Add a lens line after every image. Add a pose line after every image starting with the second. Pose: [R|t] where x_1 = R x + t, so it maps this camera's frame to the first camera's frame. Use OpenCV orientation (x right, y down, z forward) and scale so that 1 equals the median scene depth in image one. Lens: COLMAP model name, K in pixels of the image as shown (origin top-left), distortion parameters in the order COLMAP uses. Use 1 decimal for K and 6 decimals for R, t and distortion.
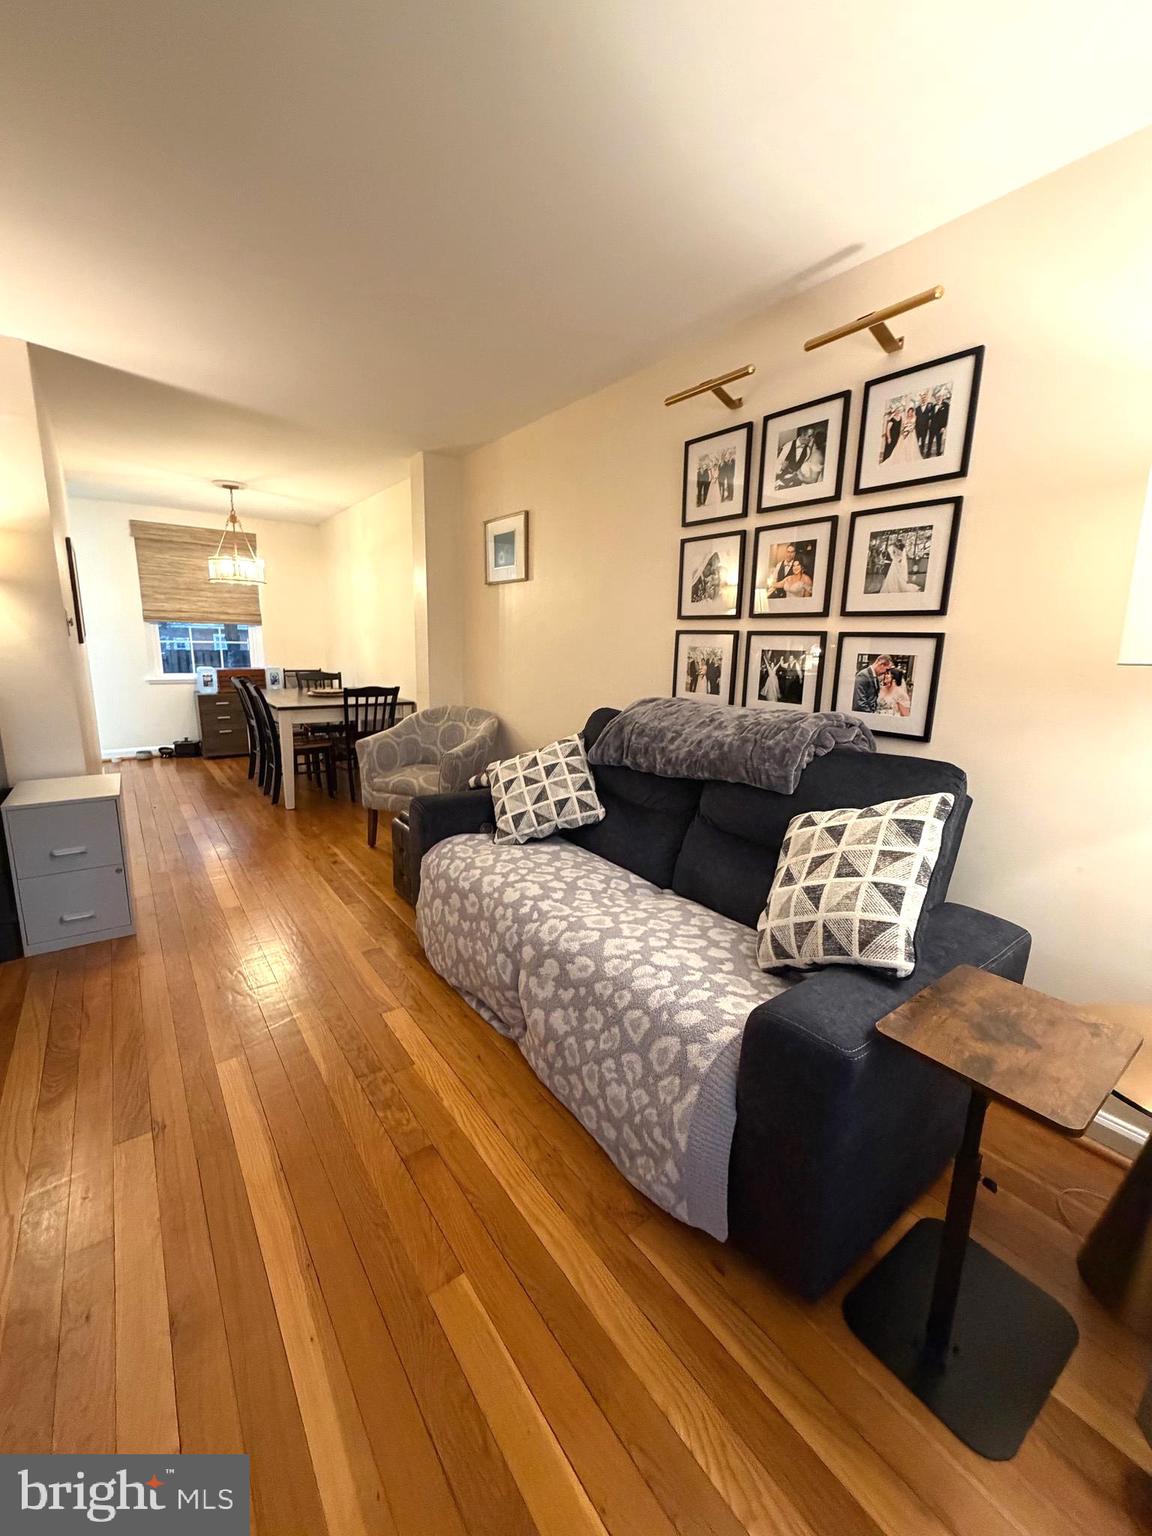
lens RADIAL K [[620.9, 0, 576.0], [0, 620.9, 763.8], [0, 0, 1]] dist [-0.000827, -0.000001]
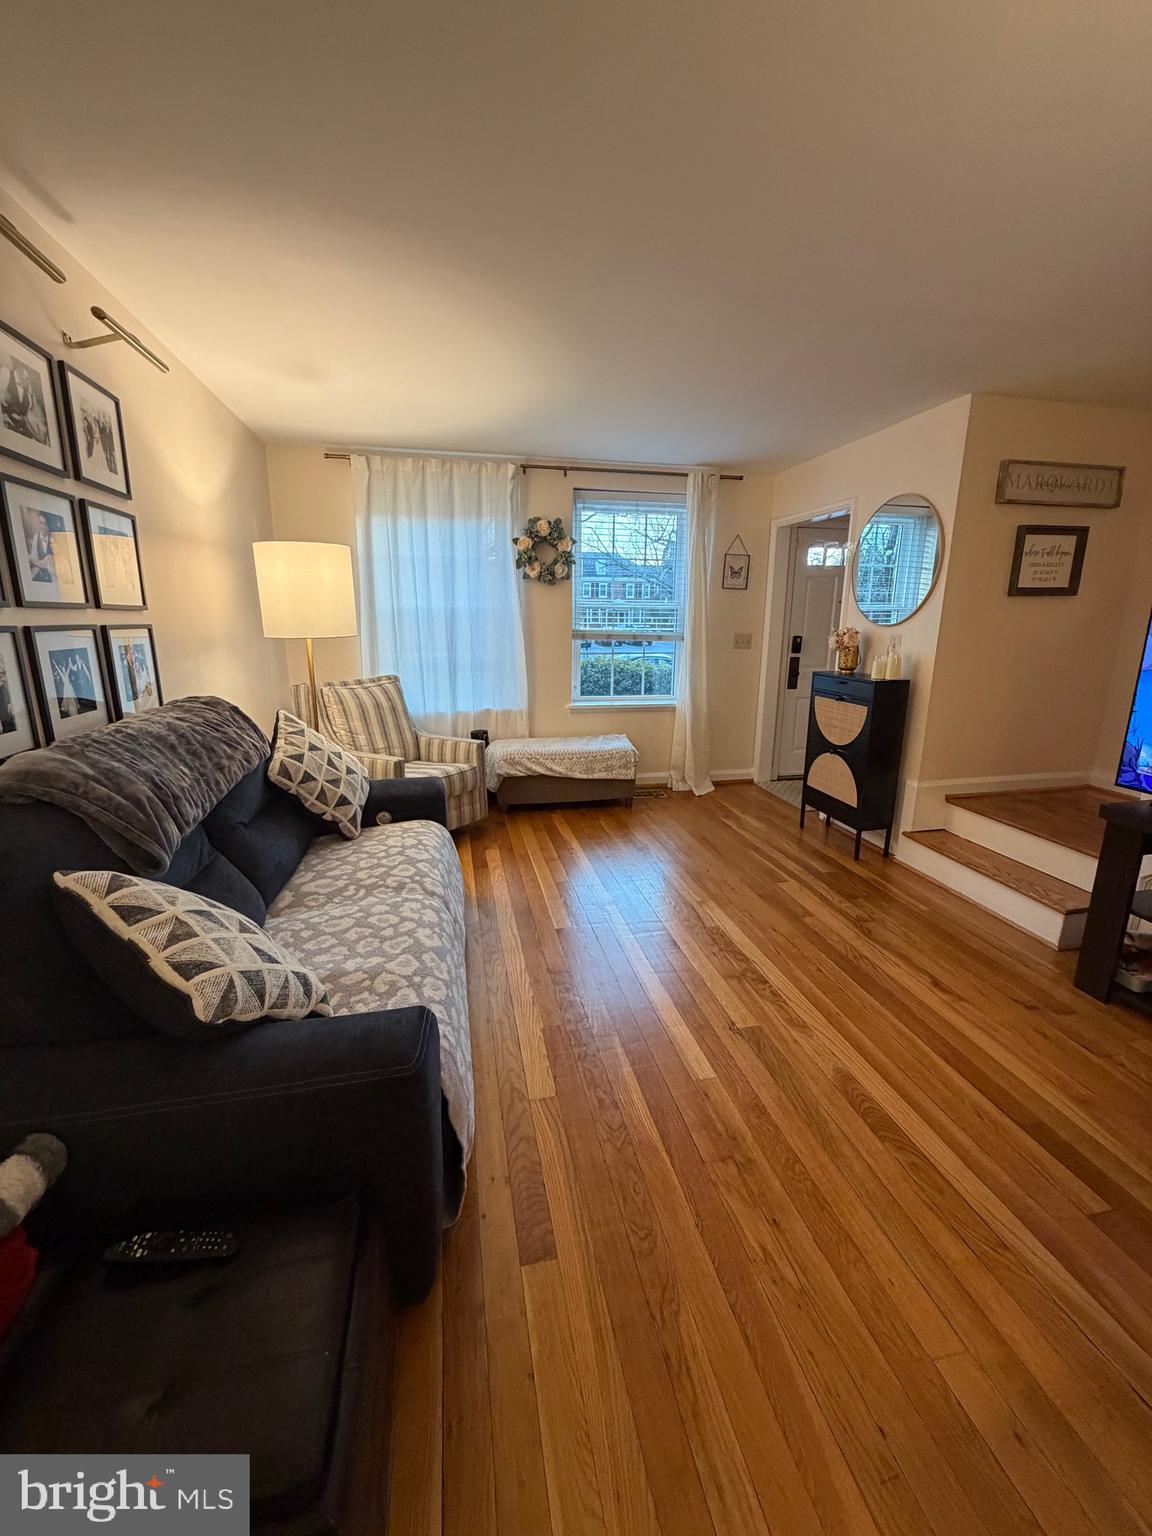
lens RADIAL K [[620.9, 0, 582.7], [0, 620.9, 764.2], [0, 0, 1]] dist [-0.000827, -0.000001]
pose [[-0.913145, -0.121633, 0.389064, -0.726318], [0.055065, 0.908890, 0.413385, -0.416454], [-0.403898, 0.398905, -0.823250, 1.764678]]
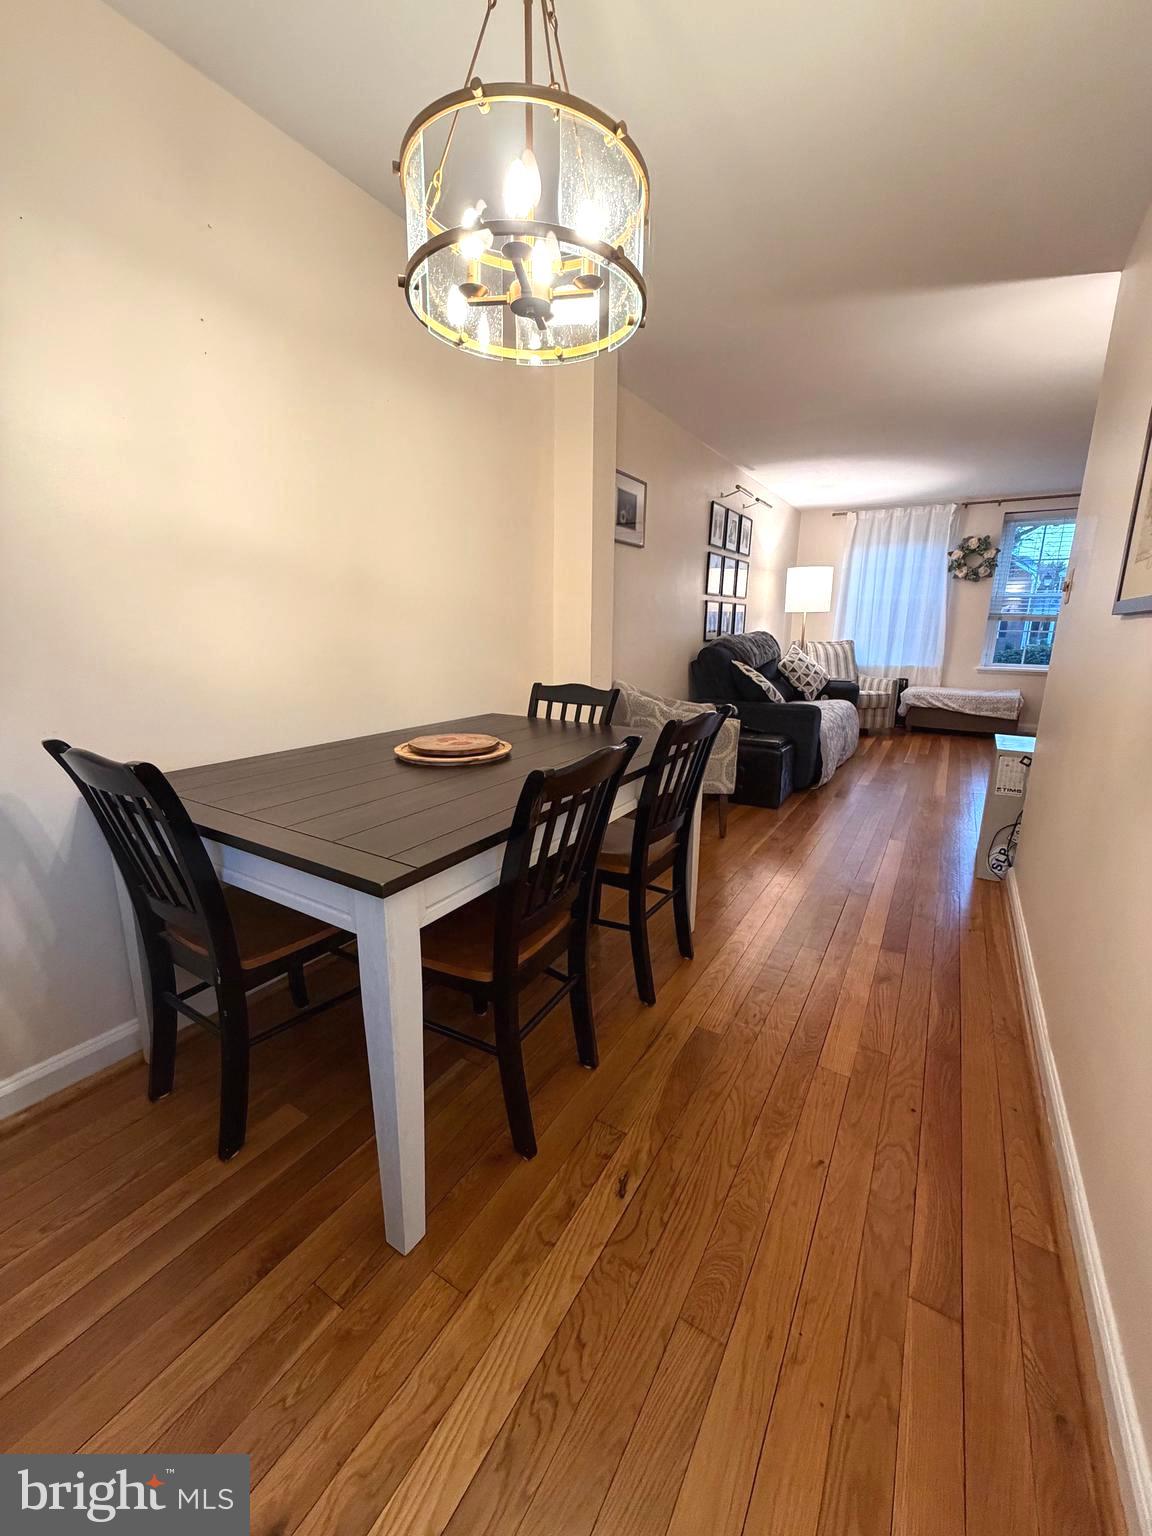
lens RADIAL K [[620.9, 0, 577.0], [0, 620.9, 769.9], [0, 0, 1]] dist [-0.000827, -0.000001]
pose [[-0.385483, -0.235273, 0.892216, -2.128575], [0.172624, 0.931486, 0.320211, -0.582512], [-0.906423, 0.277454, -0.318459, 3.017154]]
